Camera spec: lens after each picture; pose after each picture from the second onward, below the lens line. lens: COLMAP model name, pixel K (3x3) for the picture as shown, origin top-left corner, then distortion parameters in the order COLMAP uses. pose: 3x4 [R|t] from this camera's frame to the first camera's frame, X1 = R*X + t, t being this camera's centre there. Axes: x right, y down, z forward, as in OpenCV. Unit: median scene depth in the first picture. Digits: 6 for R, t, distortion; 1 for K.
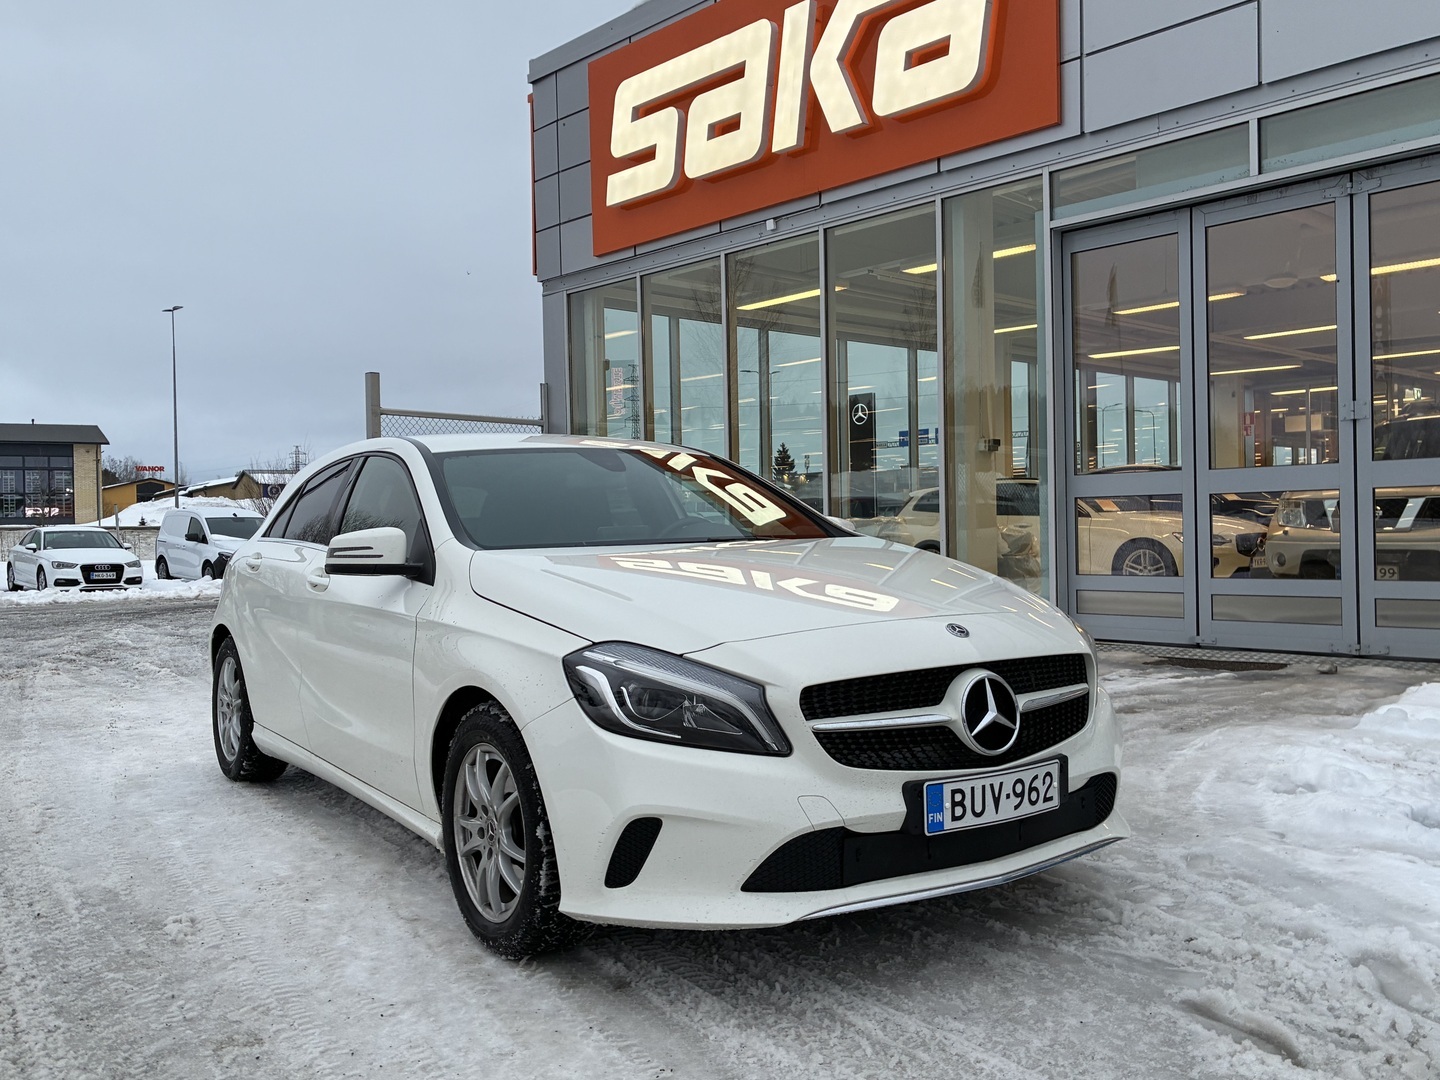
lens RADIAL K [[1220.5, 0, 720.0], [0, 1220.5, 540.0], [0, 0, 1]] dist [0.030425, -0.017430]
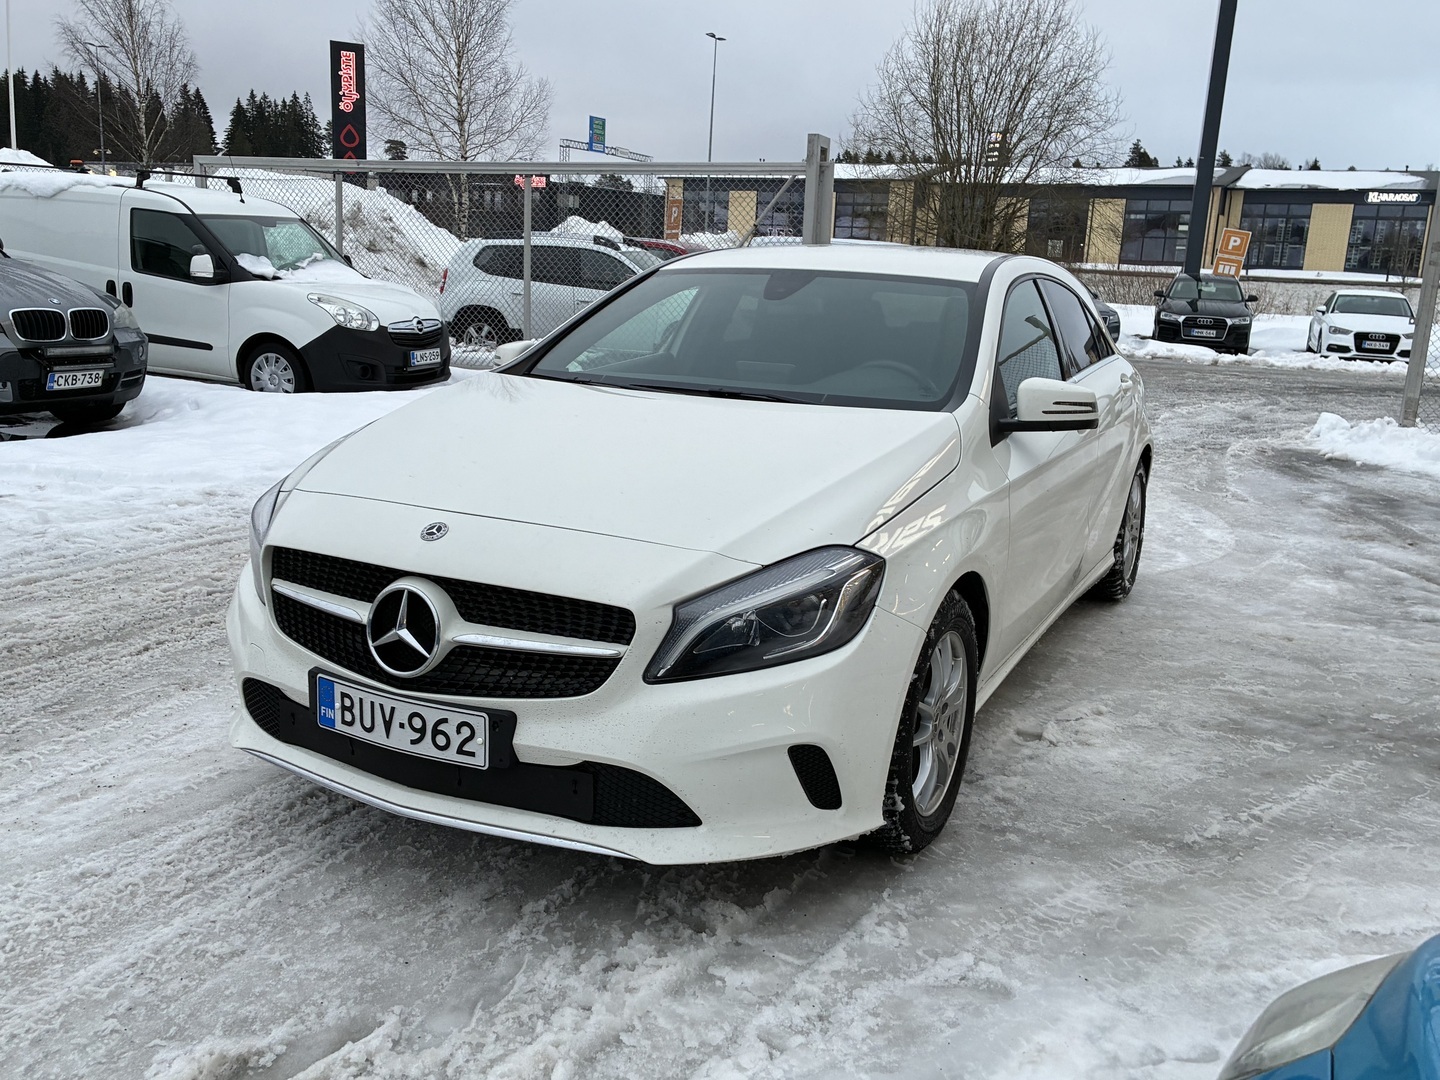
lens RADIAL K [[1236.6, 0, 720.0], [0, 1236.6, 540.0], [0, 0, 1]] dist [0.018054, -0.004246]
pose [[0.499544, 0.230839, -0.834967, 1.053705], [-0.066397, 0.971211, 0.228782, -0.136472], [0.863740, -0.058847, 0.500489, 0.759029]]
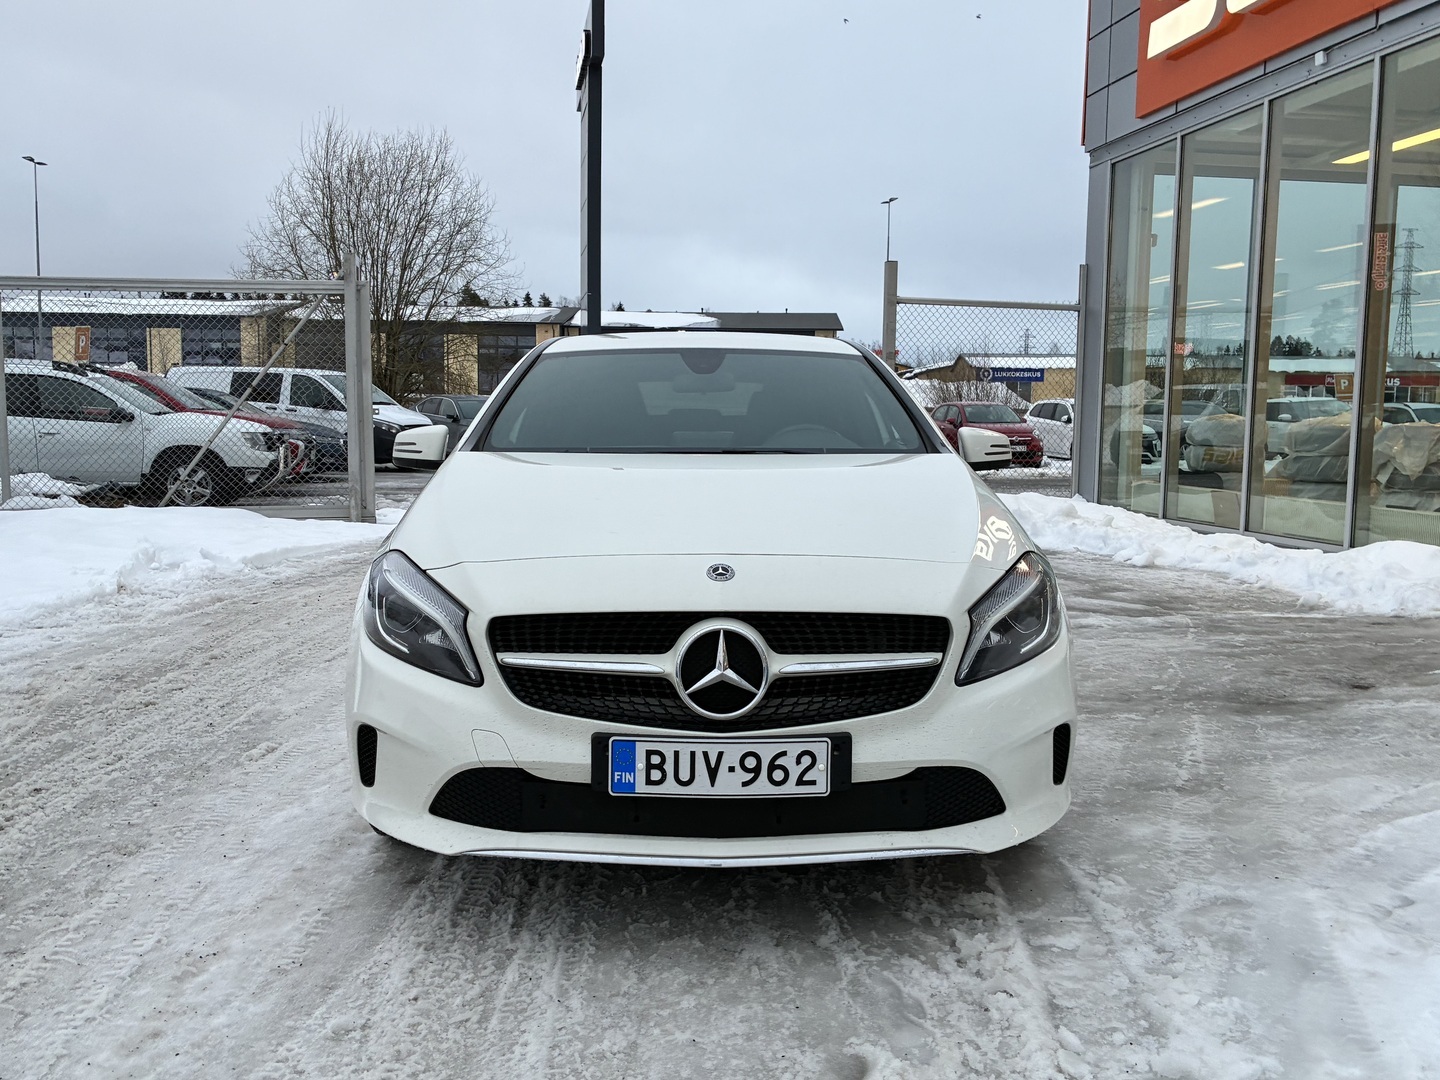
lens RADIAL K [[1223.8, 0, 720.0], [0, 1223.8, 540.0], [0, 0, 1]] dist [0.032334, -0.014879]
pose [[0.848828, 0.084901, -0.521806, 0.658939], [-0.036174, 0.994035, 0.102891, -0.037352], [0.527429, -0.068461, 0.846836, 0.281952]]
